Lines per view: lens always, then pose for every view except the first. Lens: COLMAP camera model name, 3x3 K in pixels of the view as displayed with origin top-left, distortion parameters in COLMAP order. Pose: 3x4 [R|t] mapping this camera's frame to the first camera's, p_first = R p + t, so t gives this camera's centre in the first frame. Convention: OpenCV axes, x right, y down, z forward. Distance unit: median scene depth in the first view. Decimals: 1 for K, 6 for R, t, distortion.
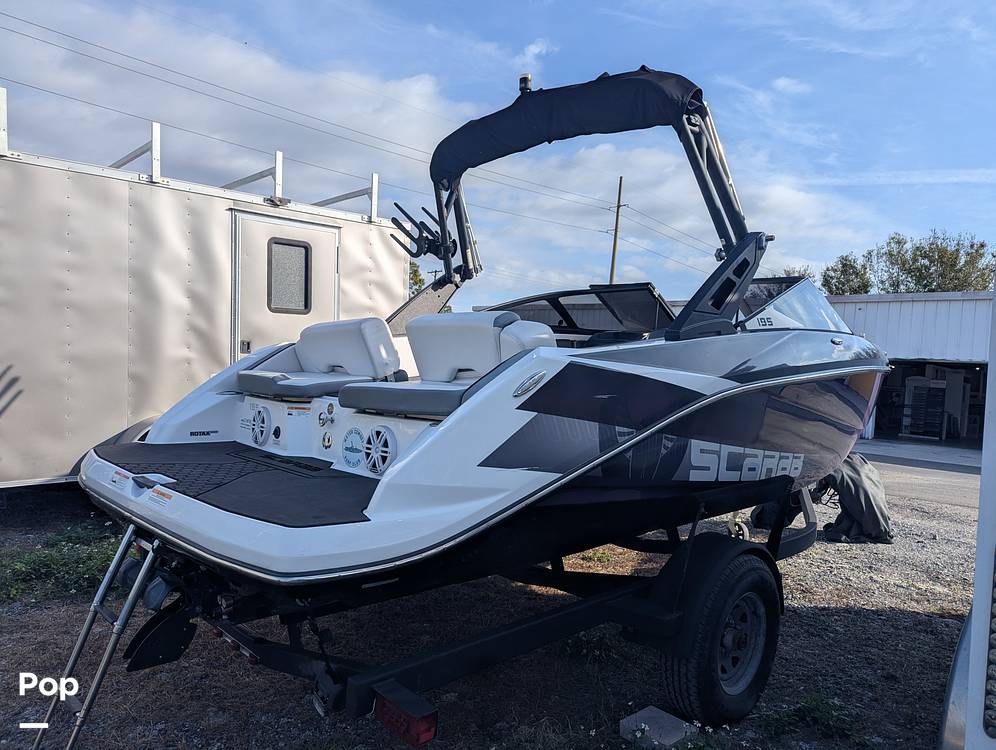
lens RADIAL K [[699.0, 0, 498.9], [0, 699.0, 362.8], [0, 0, 1]] dist [0.036140, -0.022624]
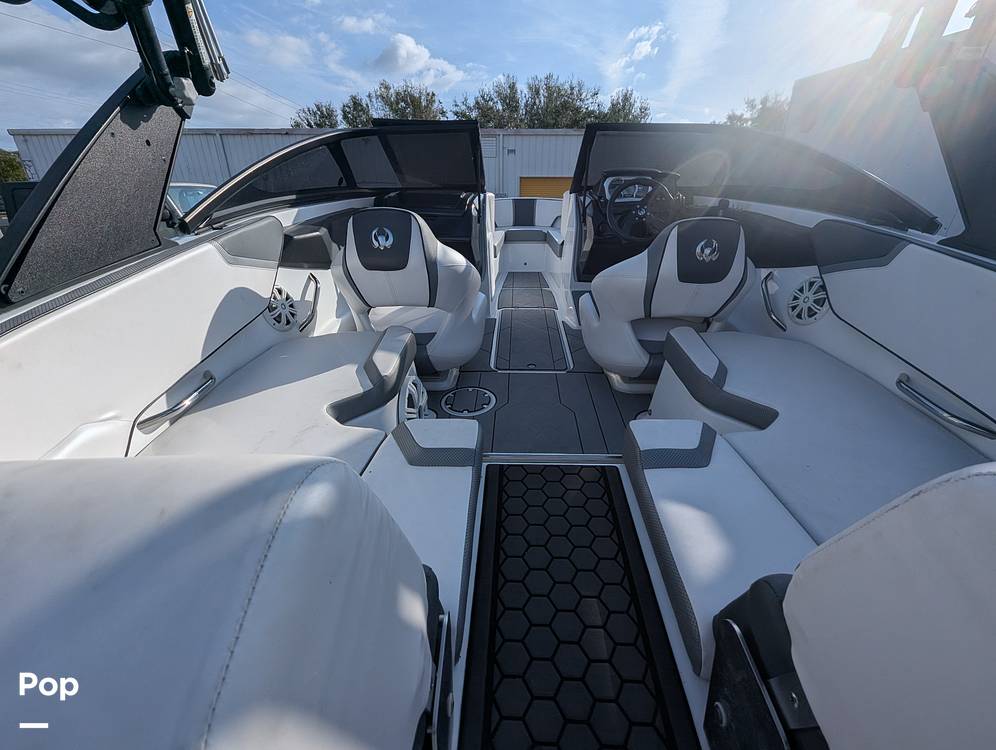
lens RADIAL K [[399.0, 0, 502.8], [0, 399.0, 384.0], [0, 0, 1]] dist [-0.000678, -0.005268]
pose [[0.708914, -0.356474, 0.608578, -0.108268], [0.033572, 0.878947, 0.475736, -0.063328], [-0.704495, -0.316825, 0.635066, 0.571115]]
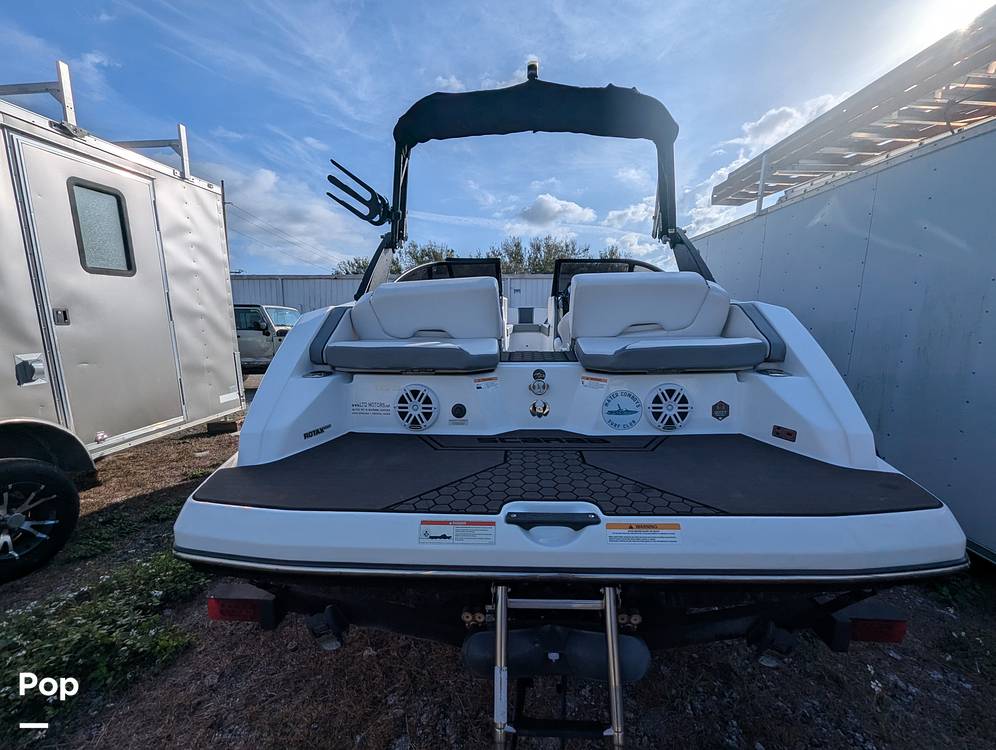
lens RADIAL K [[399.0, 0, 502.8], [0, 399.0, 384.0], [0, 0, 1]] dist [-0.000678, -0.005268]
pose [[0.720292, -0.156415, 0.675806, -0.344015], [0.037202, 0.981554, 0.187529, -0.013897], [-0.692673, -0.109935, 0.712825, 0.346582]]
